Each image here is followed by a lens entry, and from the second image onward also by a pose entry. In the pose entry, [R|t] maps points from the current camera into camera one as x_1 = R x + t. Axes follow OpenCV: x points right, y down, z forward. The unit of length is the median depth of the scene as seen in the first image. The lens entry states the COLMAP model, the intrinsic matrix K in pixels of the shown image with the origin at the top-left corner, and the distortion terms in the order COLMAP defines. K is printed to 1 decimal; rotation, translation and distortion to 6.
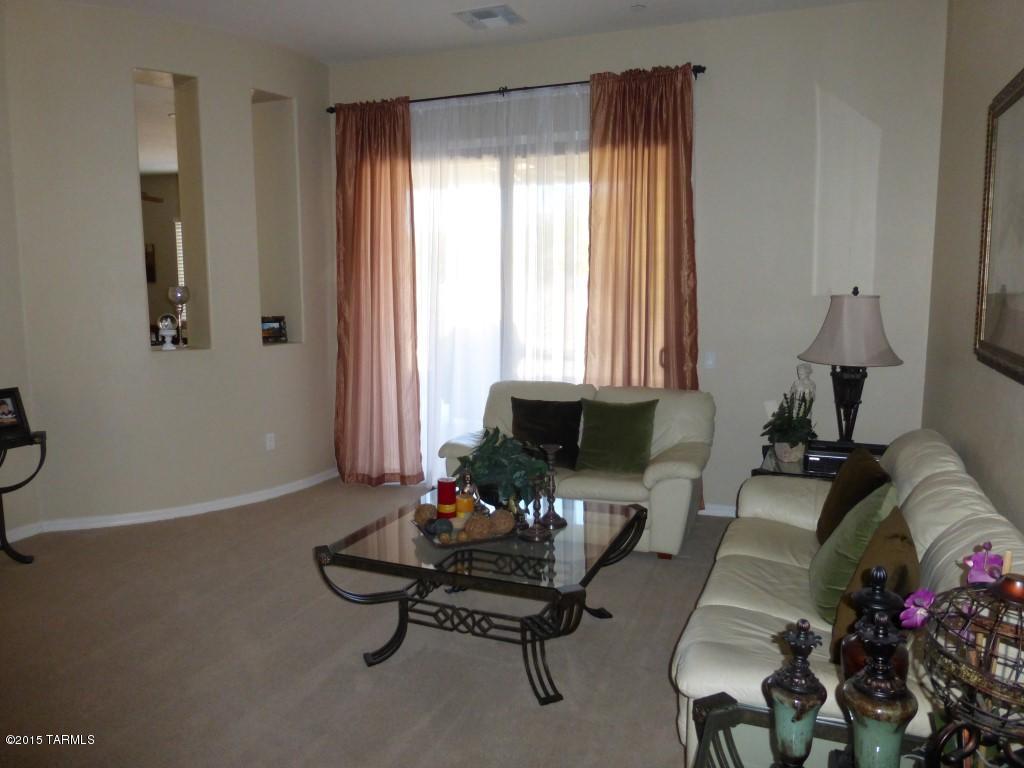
lens RADIAL K [[739.0, 0, 512.0], [0, 739.0, 384.0], [0, 0, 1]] dist [-0.039653, -0.004263]
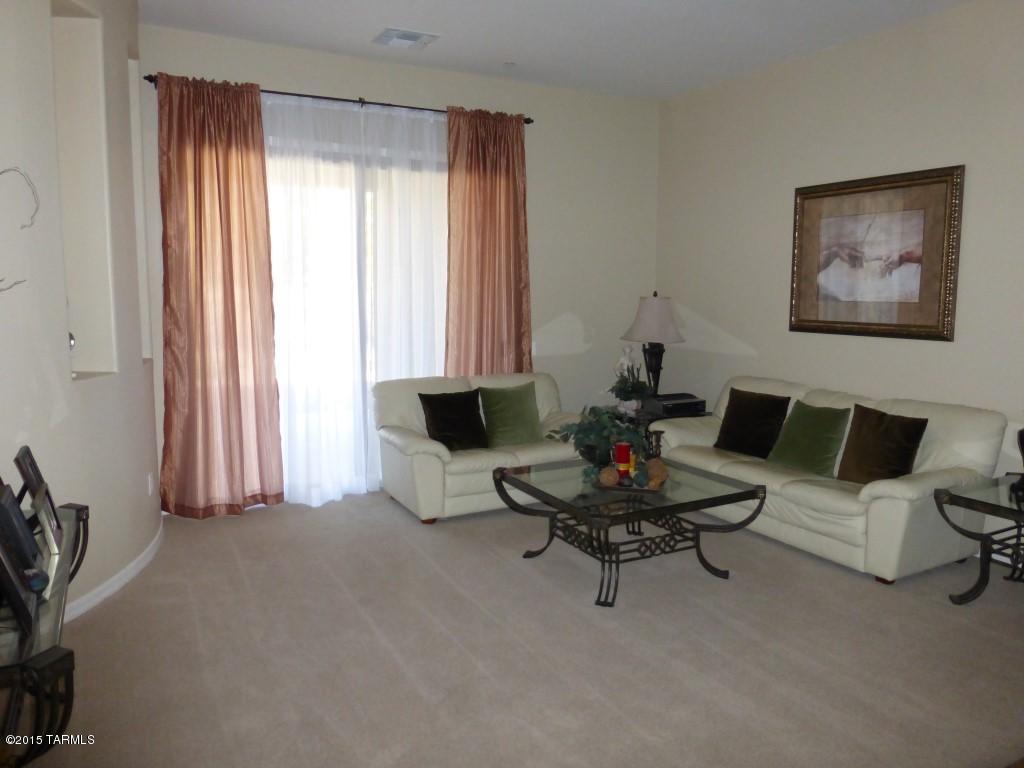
lens RADIAL K [[759.6, 0, 511.7], [0, 759.6, 368.2], [0, 0, 1]] dist [-0.034443, 0.001146]
pose [[0.638661, -0.080642, 0.765251, -0.742199], [0.095508, 0.995111, 0.025156, -0.033457], [-0.763538, 0.057021, 0.643240, 0.181144]]
